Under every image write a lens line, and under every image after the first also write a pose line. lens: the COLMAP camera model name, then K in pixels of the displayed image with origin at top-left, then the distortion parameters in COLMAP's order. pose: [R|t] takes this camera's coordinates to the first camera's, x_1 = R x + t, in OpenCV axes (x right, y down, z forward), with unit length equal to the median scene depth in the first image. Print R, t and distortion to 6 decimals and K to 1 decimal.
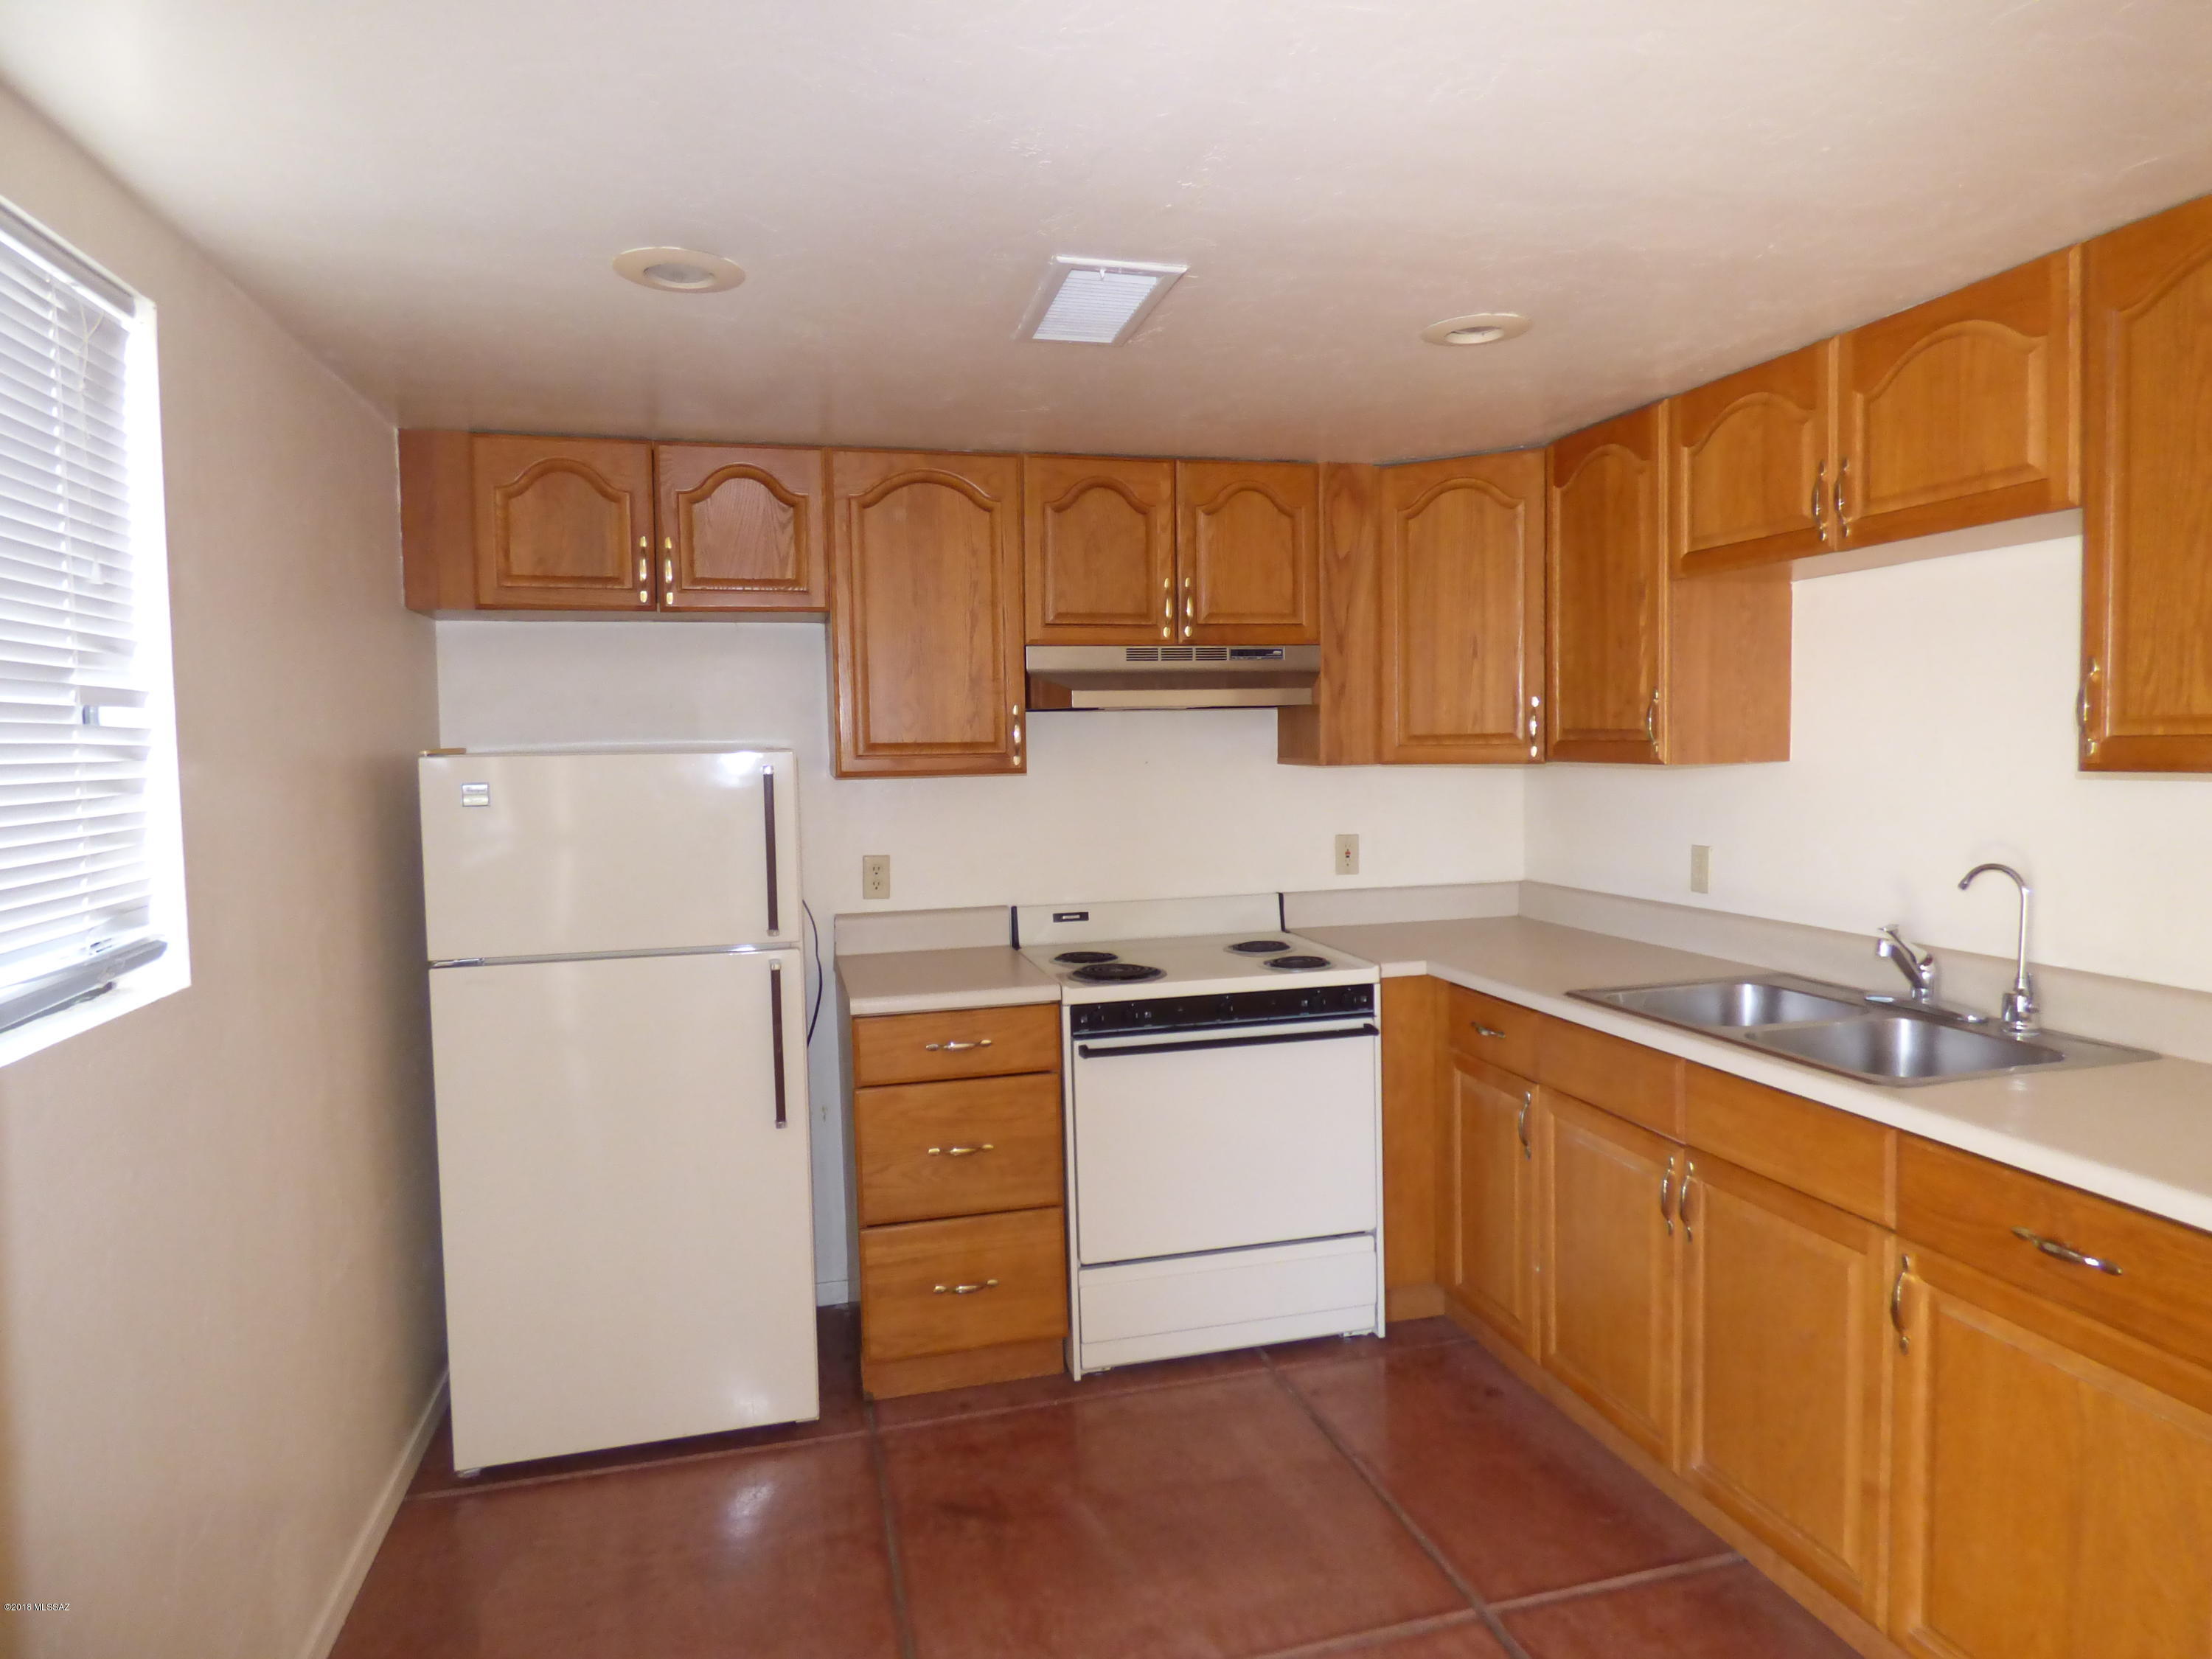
lens RADIAL K [[1280.5, 0, 1110.9], [0, 1280.5, 819.6], [0, 0, 1]] dist [-0.074360, 0.000016]
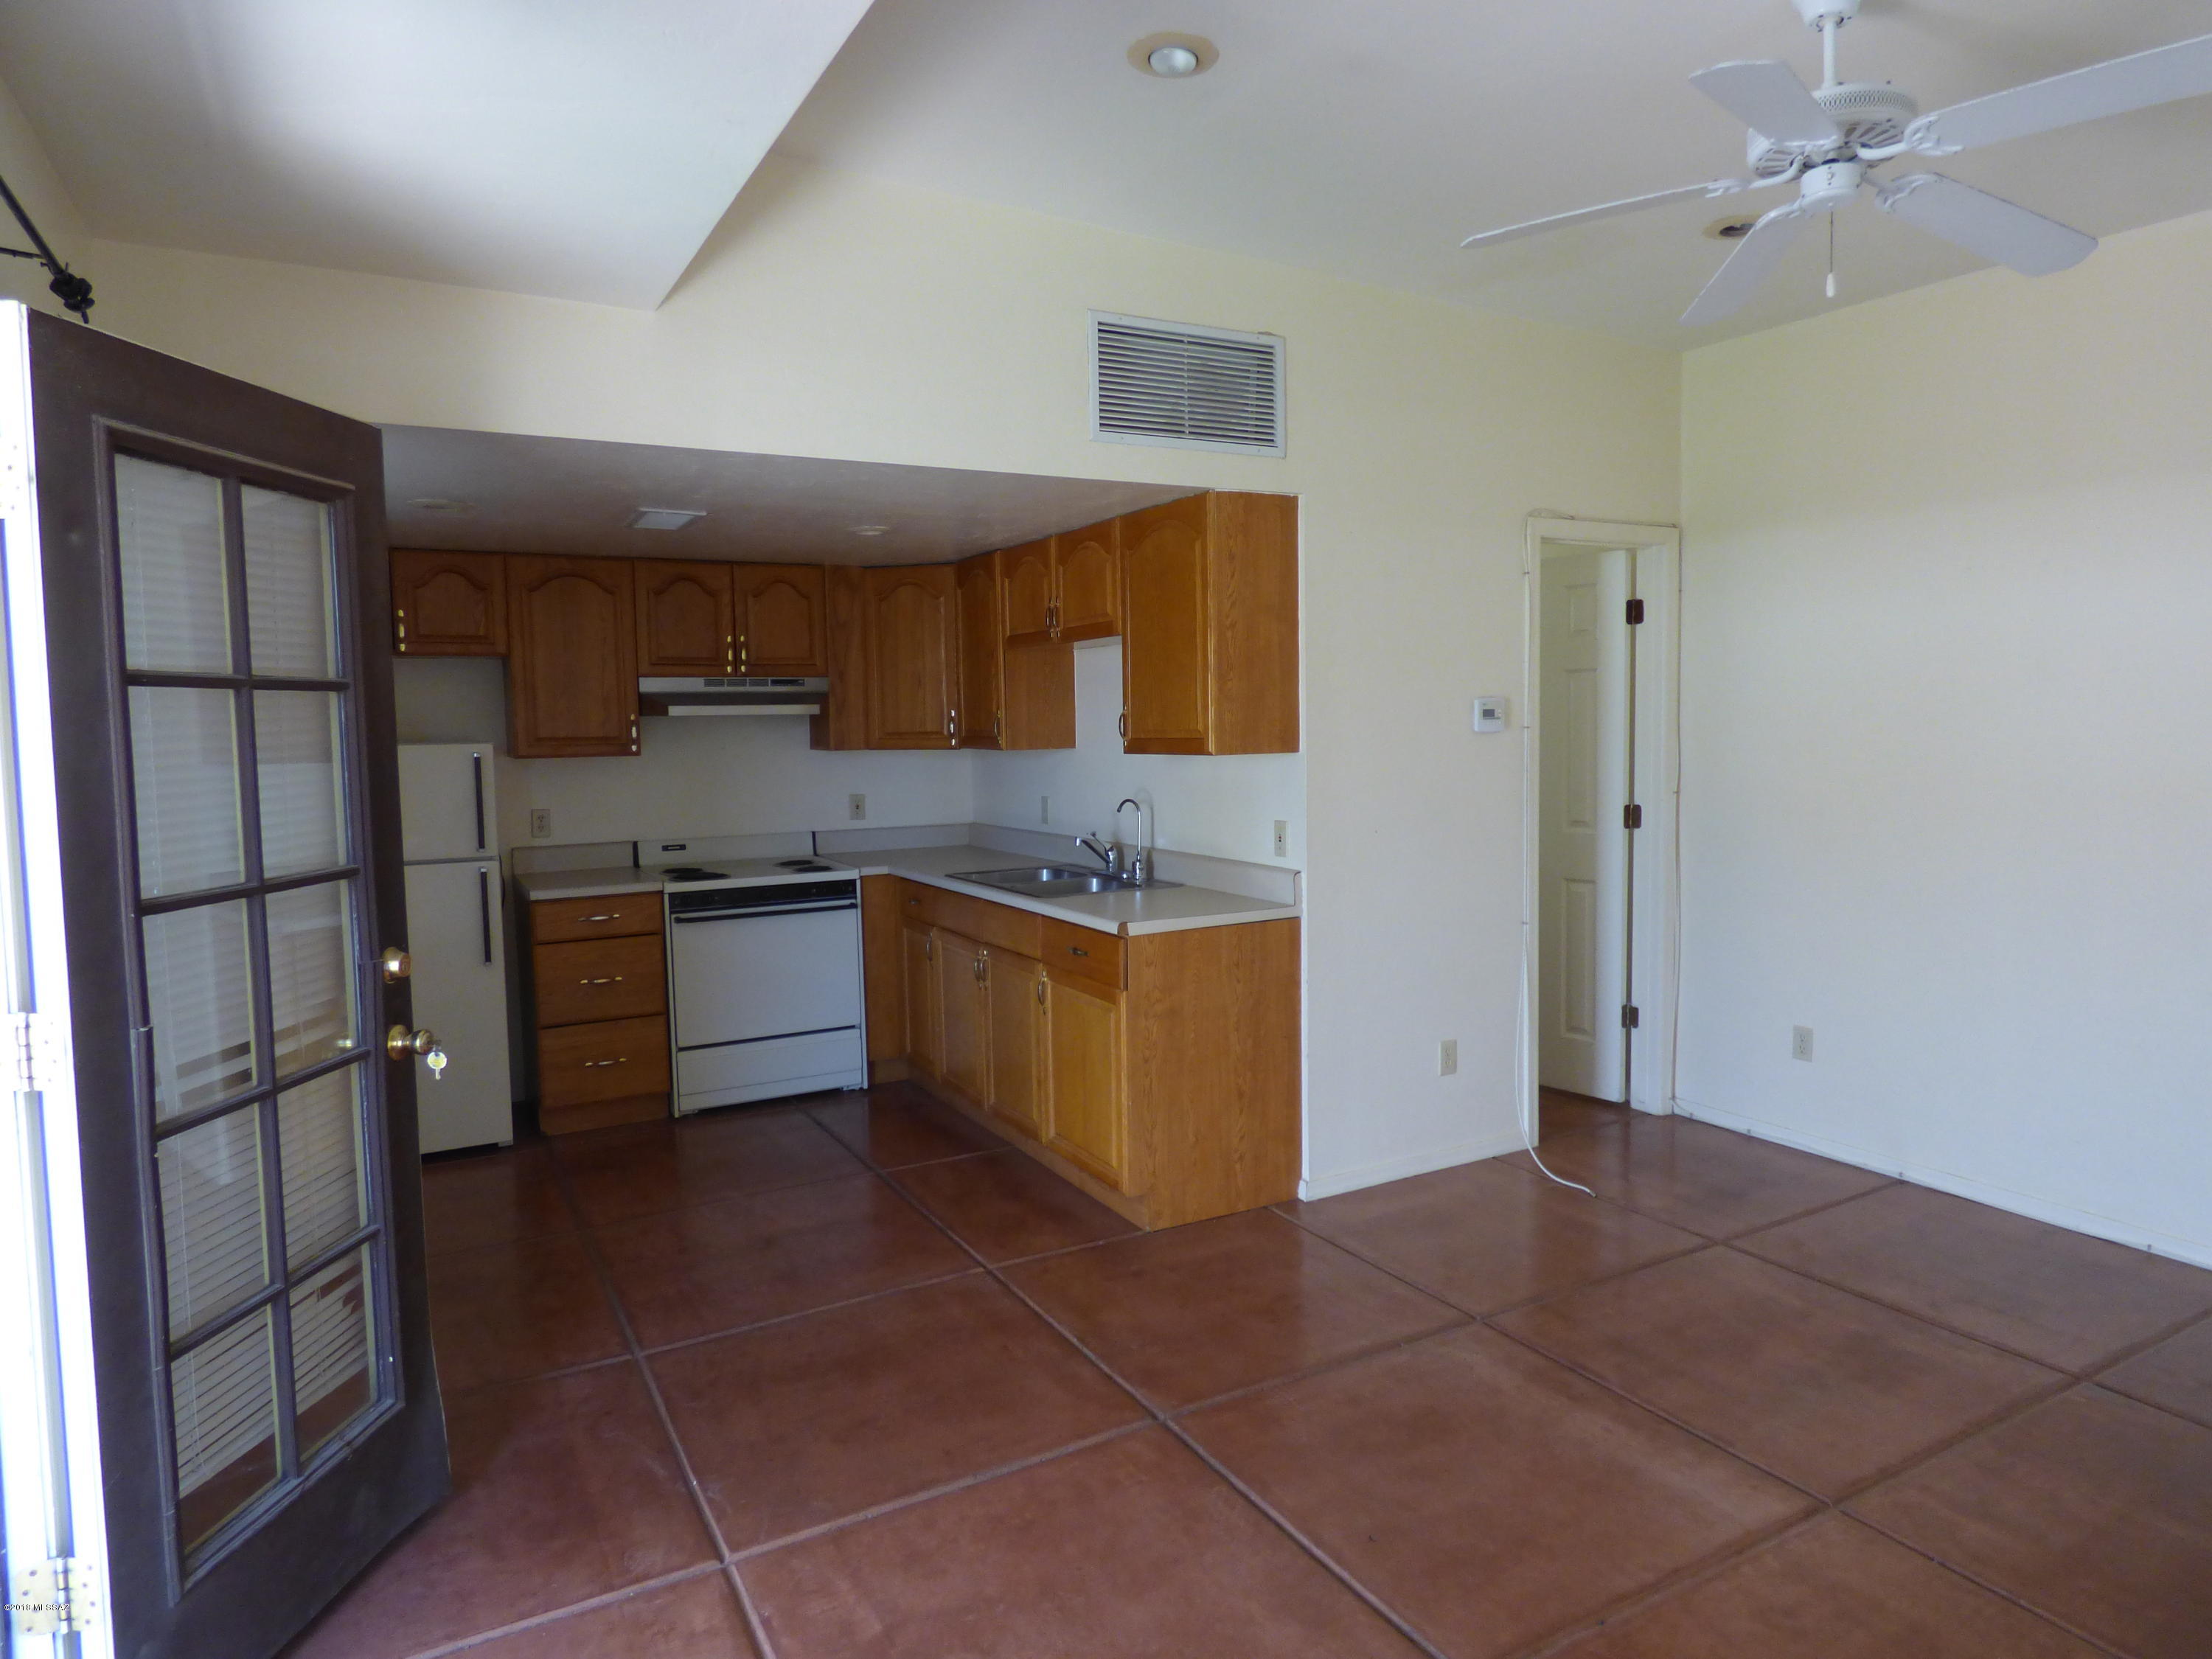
lens RADIAL K [[1358.4, 0, 1106.9], [0, 1358.4, 834.2], [0, 0, 1]] dist [0.001828, -0.028489]
pose [[0.971735, -0.016427, 0.235504, 0.106689], [0.011081, 0.999650, 0.024005, 0.029199], [-0.235816, -0.020717, 0.971577, -0.856146]]
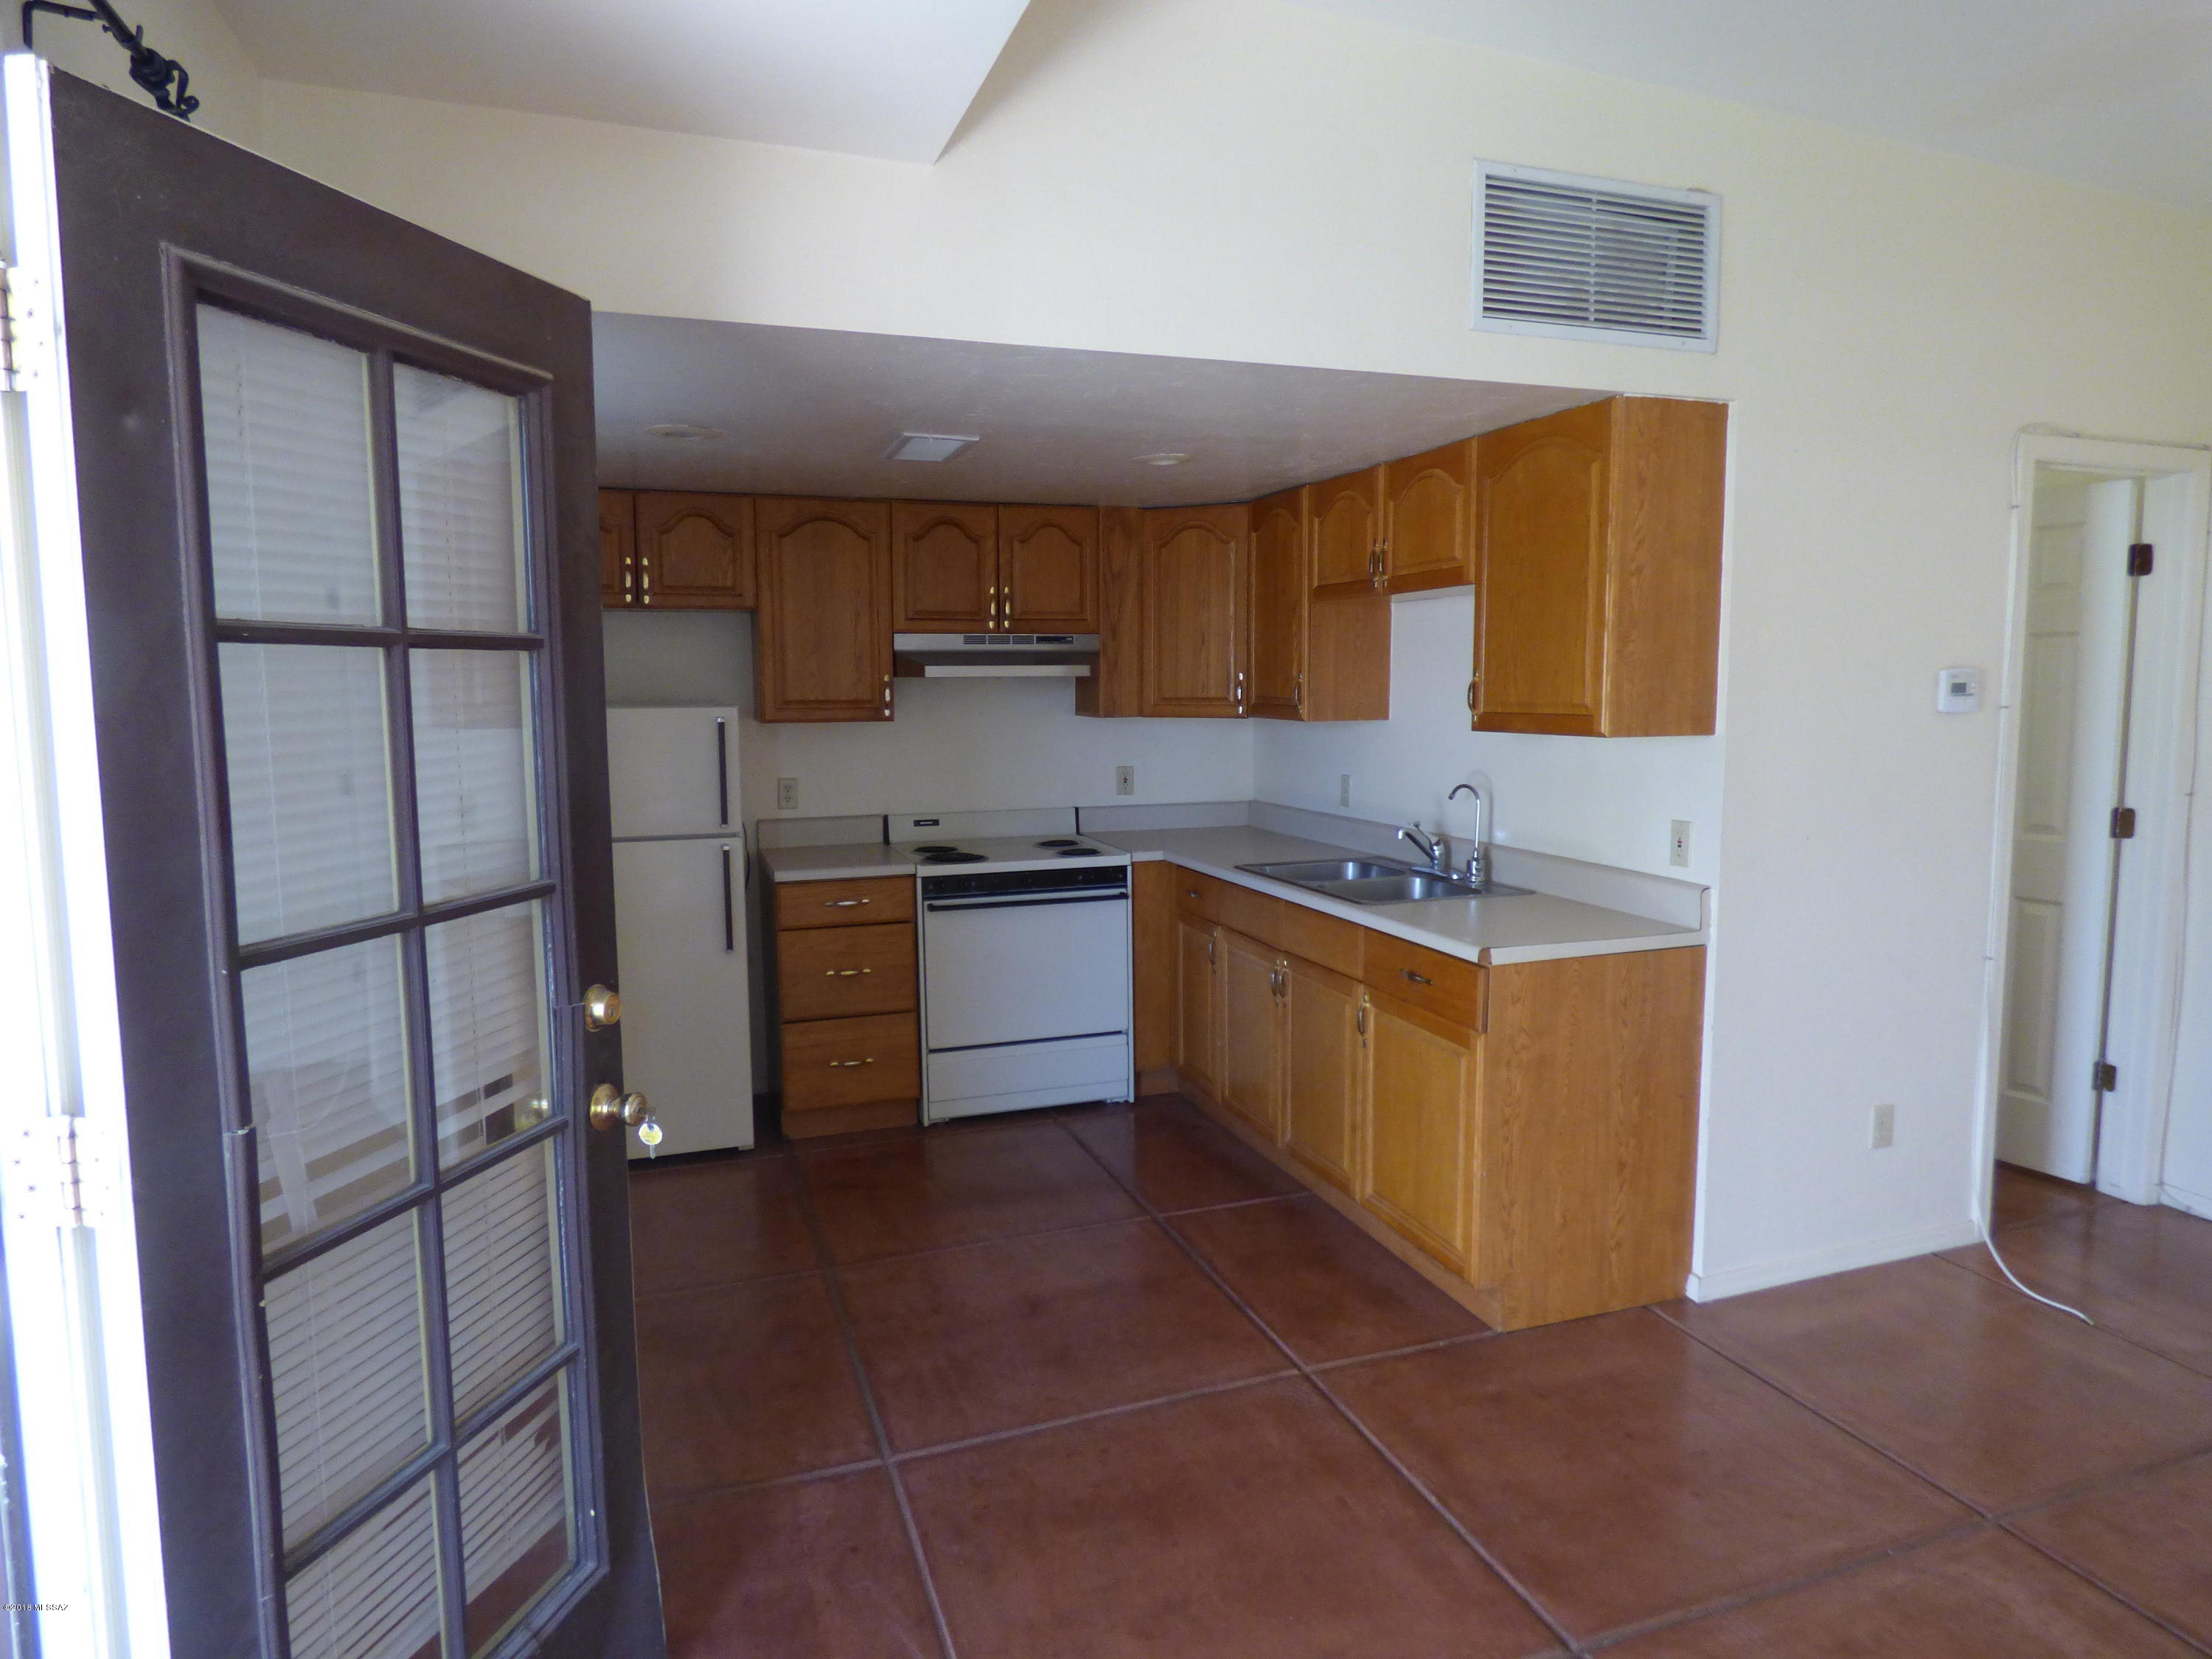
lens RADIAL K [[1339.2, 0, 1106.0], [0, 1339.2, 829.5], [0, 0, 1]] dist [-0.047100, -0.000221]
pose [[0.997197, 0.004499, 0.074691, 0.064806], [-0.008441, 0.998583, 0.052552, 0.004512], [-0.074348, -0.053035, 0.995821, -0.566989]]
